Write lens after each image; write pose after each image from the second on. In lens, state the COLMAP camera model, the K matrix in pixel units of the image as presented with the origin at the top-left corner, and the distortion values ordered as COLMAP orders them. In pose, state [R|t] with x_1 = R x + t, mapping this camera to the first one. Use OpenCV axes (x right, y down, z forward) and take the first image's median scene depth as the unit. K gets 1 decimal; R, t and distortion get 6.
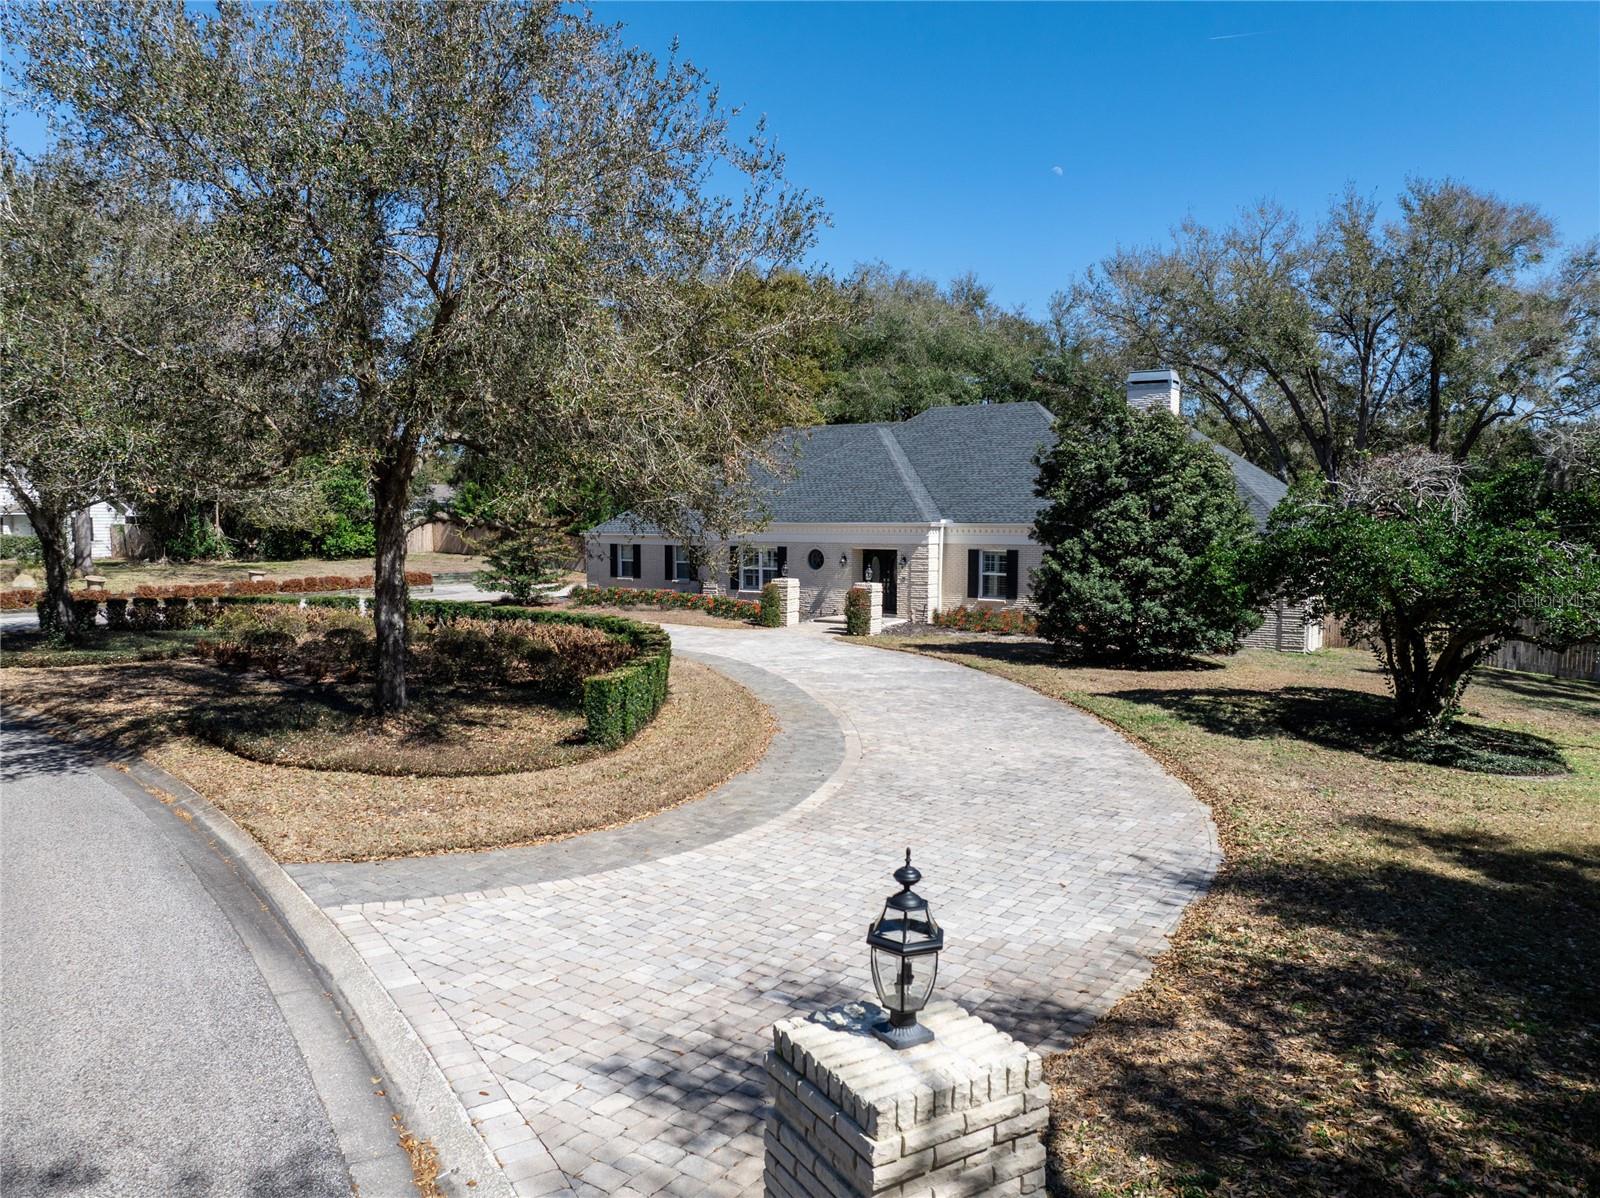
lens RADIAL K [[1129.5, 0, 800.0], [0, 1129.5, 592.6], [0, 0, 1]] dist [-0.034837, -0.005503]
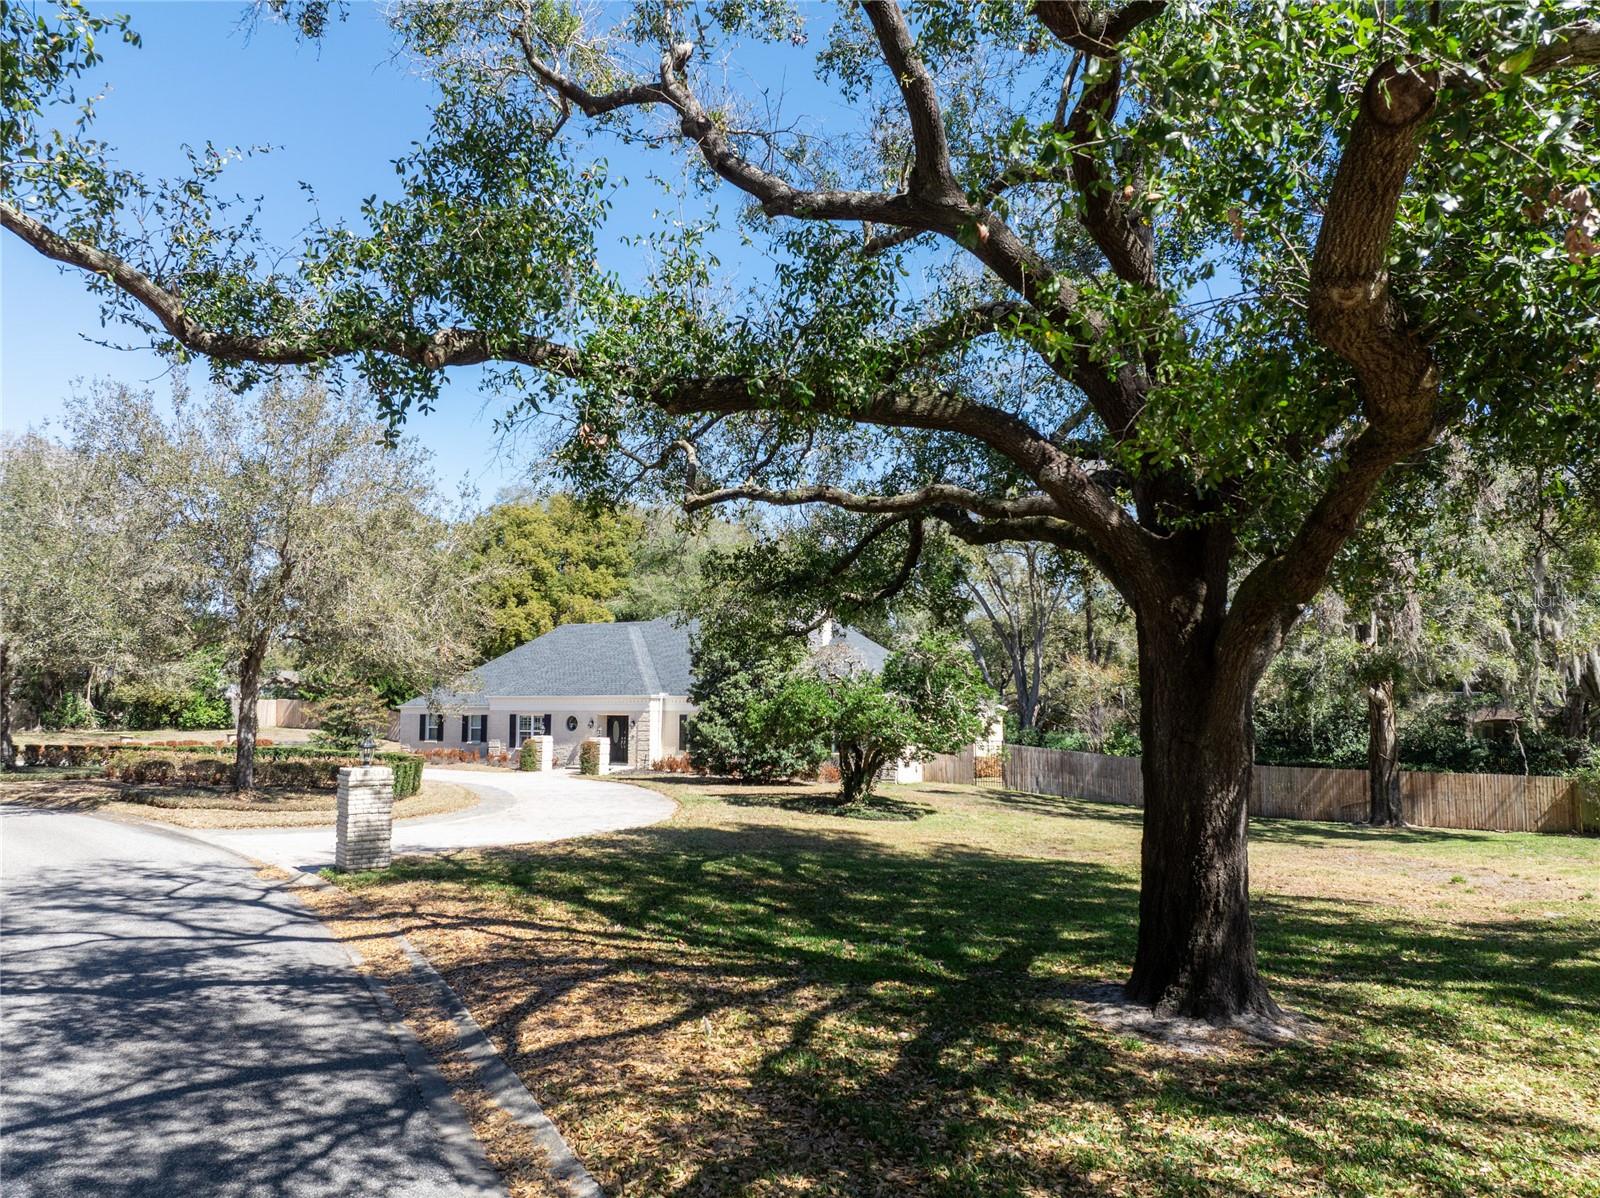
lens RADIAL K [[1129.5, 0, 800.2], [0, 1129.5, 598.8], [0, 0, 1]] dist [-0.034837, -0.005503]
pose [[0.992958, 0.011133, 0.117938, 0.132426], [0.008144, 0.986804, -0.161717, 0.046100], [-0.118182, 0.161539, 0.979764, -0.392785]]
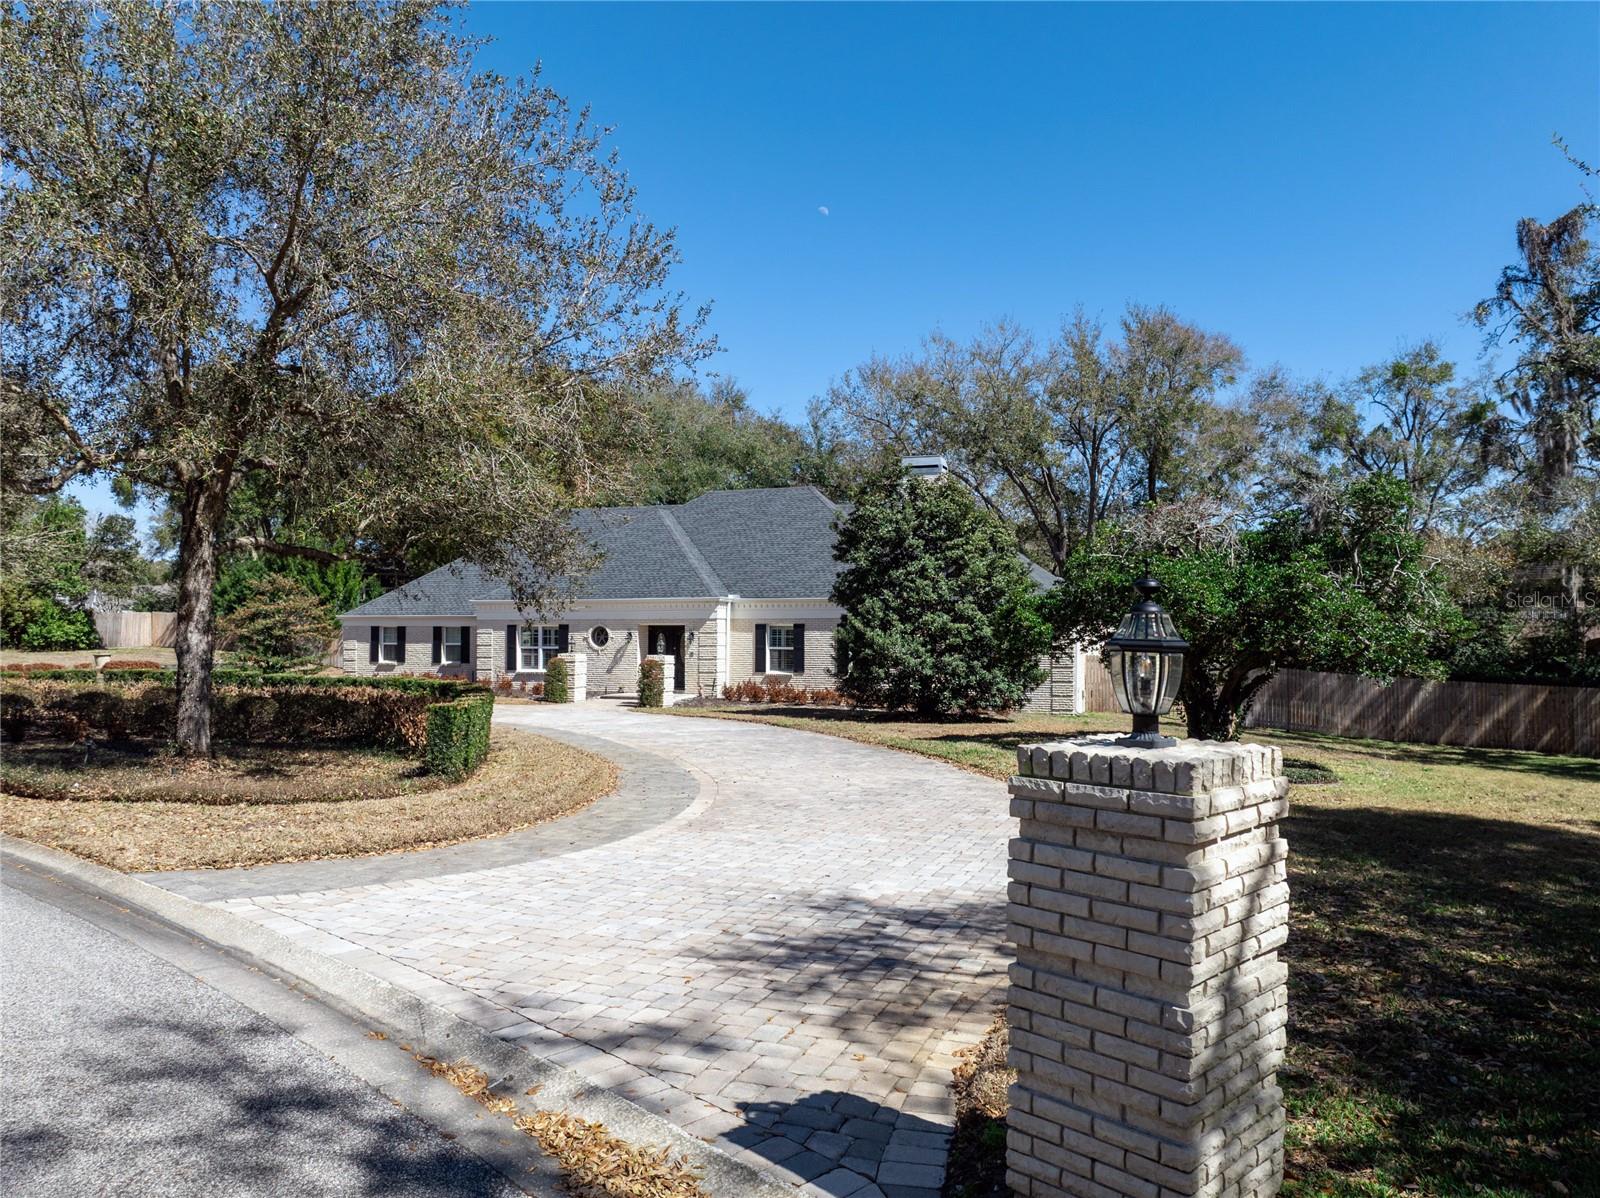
lens RADIAL K [[1129.5, 0, 802.3], [0, 1129.5, 597.1], [0, 0, 1]] dist [-0.034837, -0.005503]
pose [[0.972694, 0.006320, 0.232006, -0.045436], [0.016319, 0.995293, -0.095530, 0.035080], [-0.231518, 0.096707, 0.968012, 0.005871]]
